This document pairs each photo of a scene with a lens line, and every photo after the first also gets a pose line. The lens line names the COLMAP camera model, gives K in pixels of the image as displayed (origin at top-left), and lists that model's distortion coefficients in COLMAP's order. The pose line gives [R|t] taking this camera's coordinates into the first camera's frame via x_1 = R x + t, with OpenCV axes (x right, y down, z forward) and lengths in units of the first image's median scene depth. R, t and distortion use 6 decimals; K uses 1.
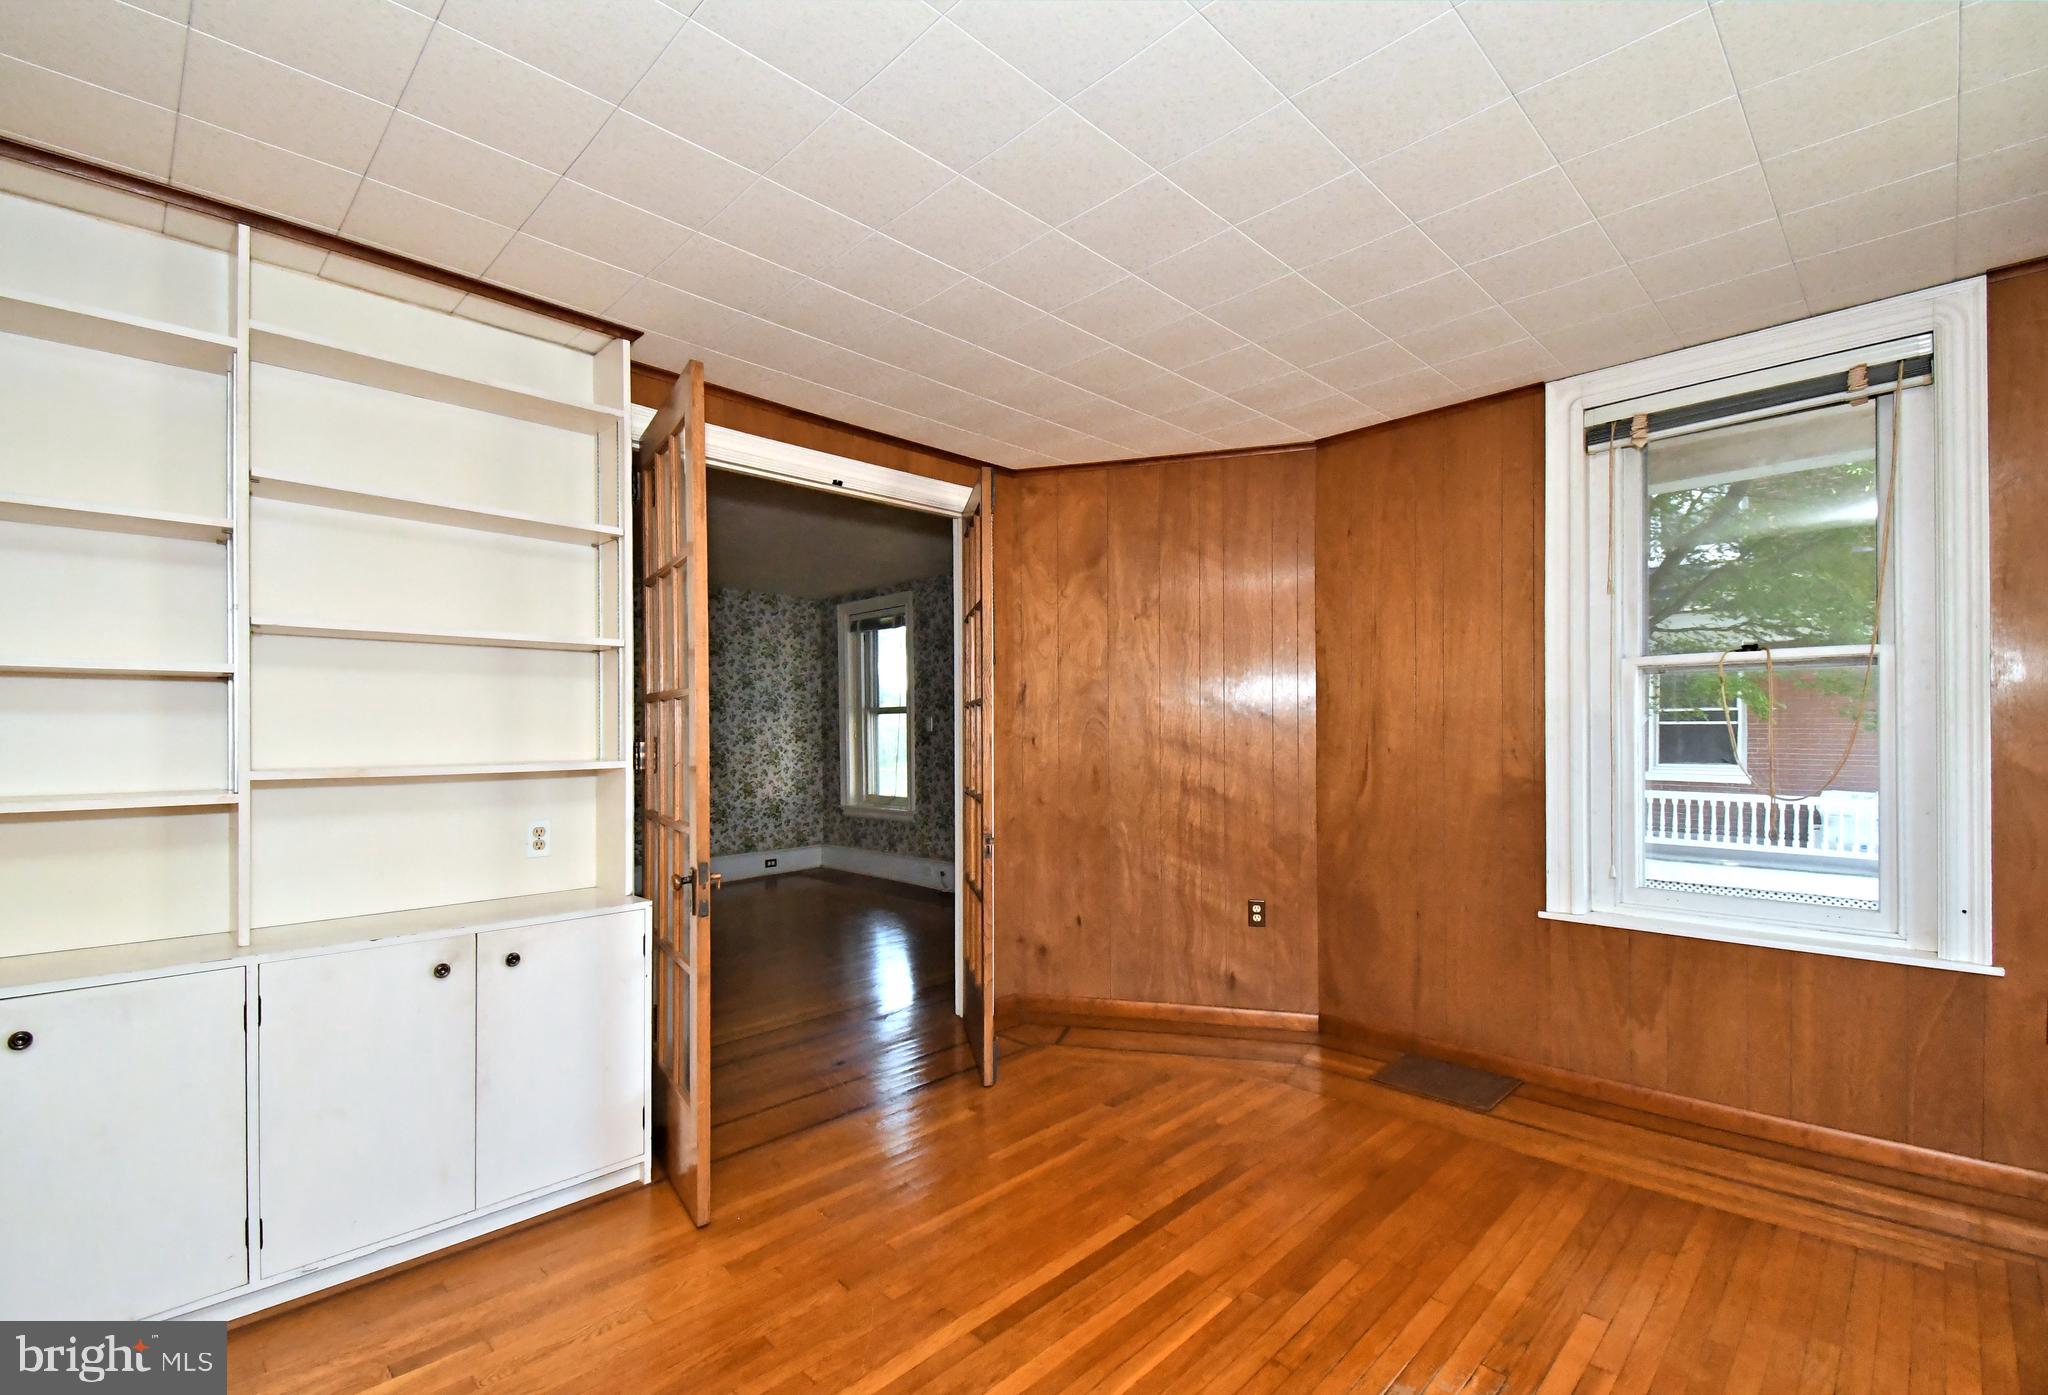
lens RADIAL K [[907.1, 0, 1027.0], [0, 907.1, 716.0], [0, 0, 1]] dist [-0.003288, -0.000718]
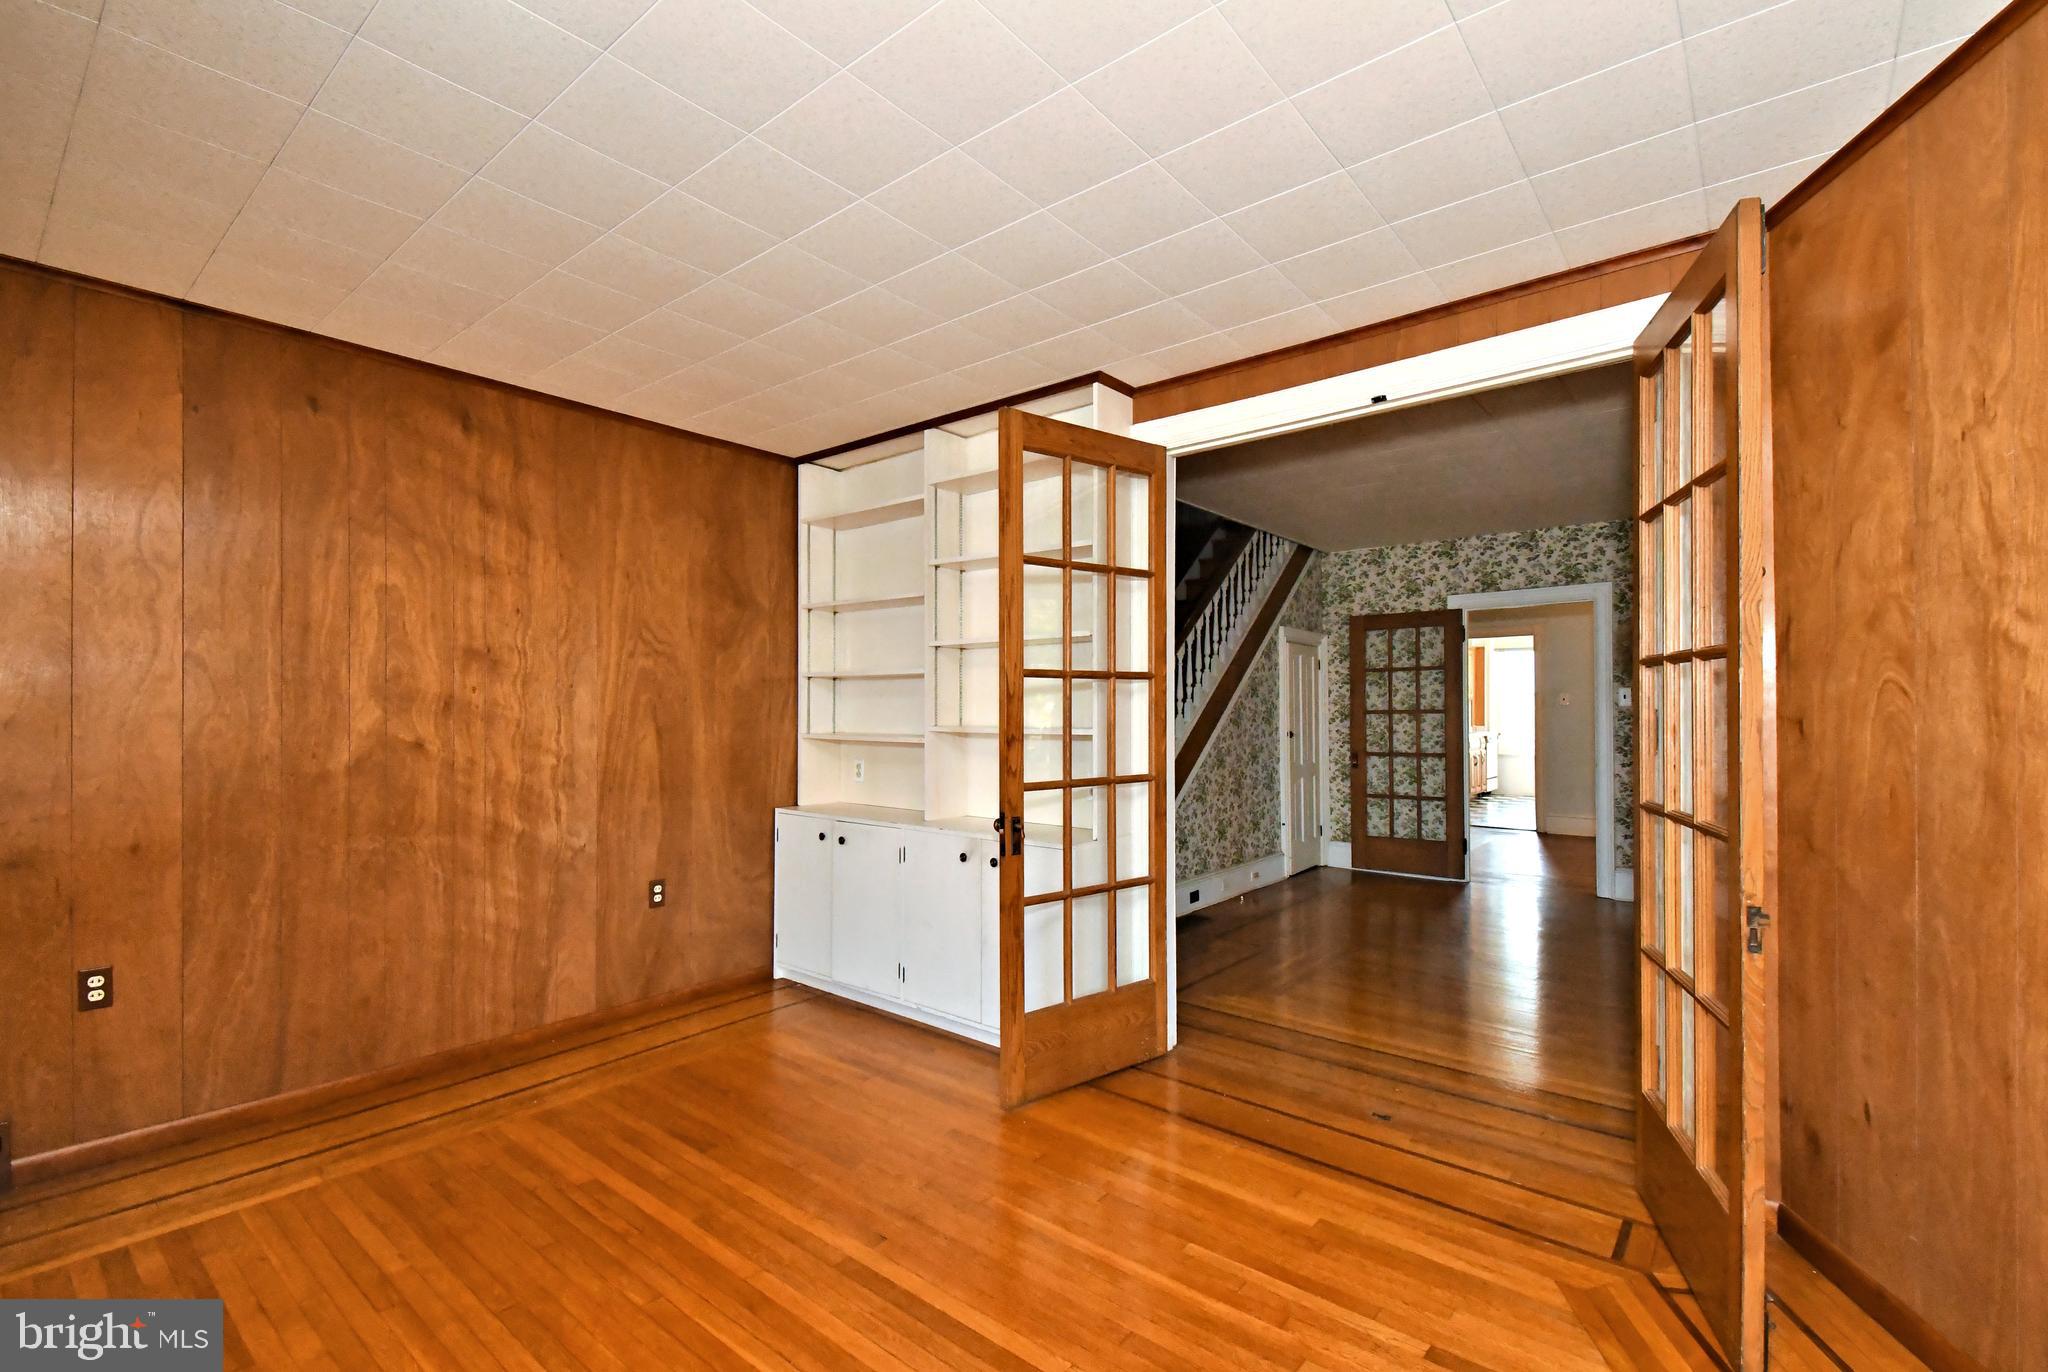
lens RADIAL K [[878.6, 0, 1027.3], [0, 878.6, 708.5], [0, 0, 1]] dist [0.001849, -0.001310]
pose [[0.088575, 0.002377, -0.996067, 0.487641], [0.010421, 0.999940, 0.003313, 0.011259], [0.996015, -0.010674, 0.088545, 0.548247]]
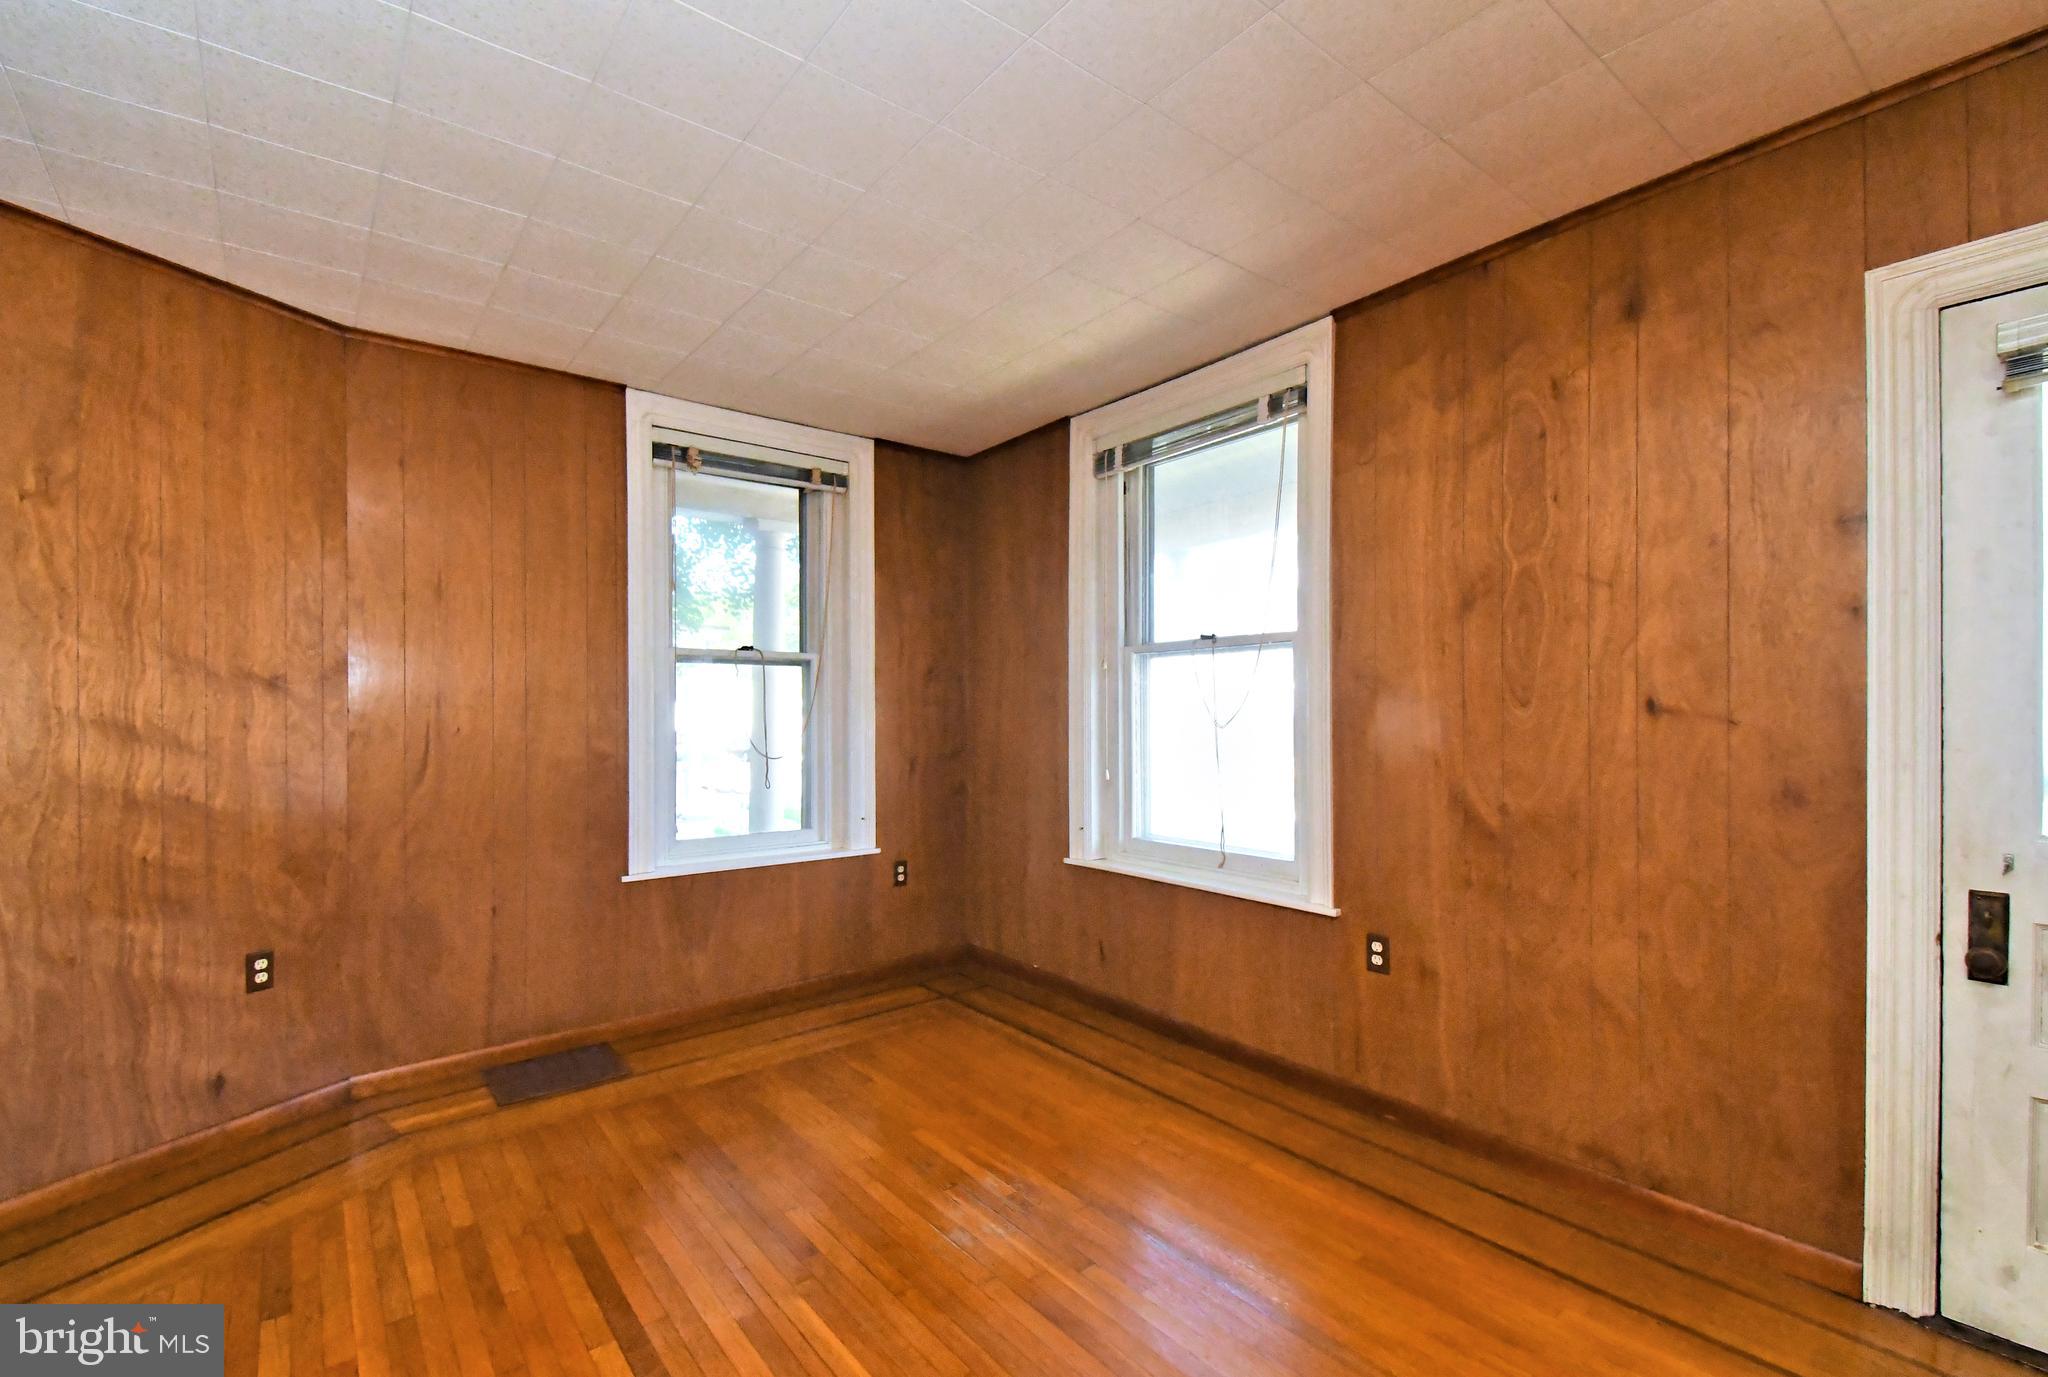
lens RADIAL K [[878.6, 0, 1010.8], [0, 878.6, 718.5], [0, 0, 1]] dist [0.001849, -0.001310]
pose [[0.110615, -0.001401, 0.993862, -0.345432], [-0.012989, 0.999912, 0.002856, 0.014933], [-0.993778, -0.013225, 0.110587, 0.353637]]
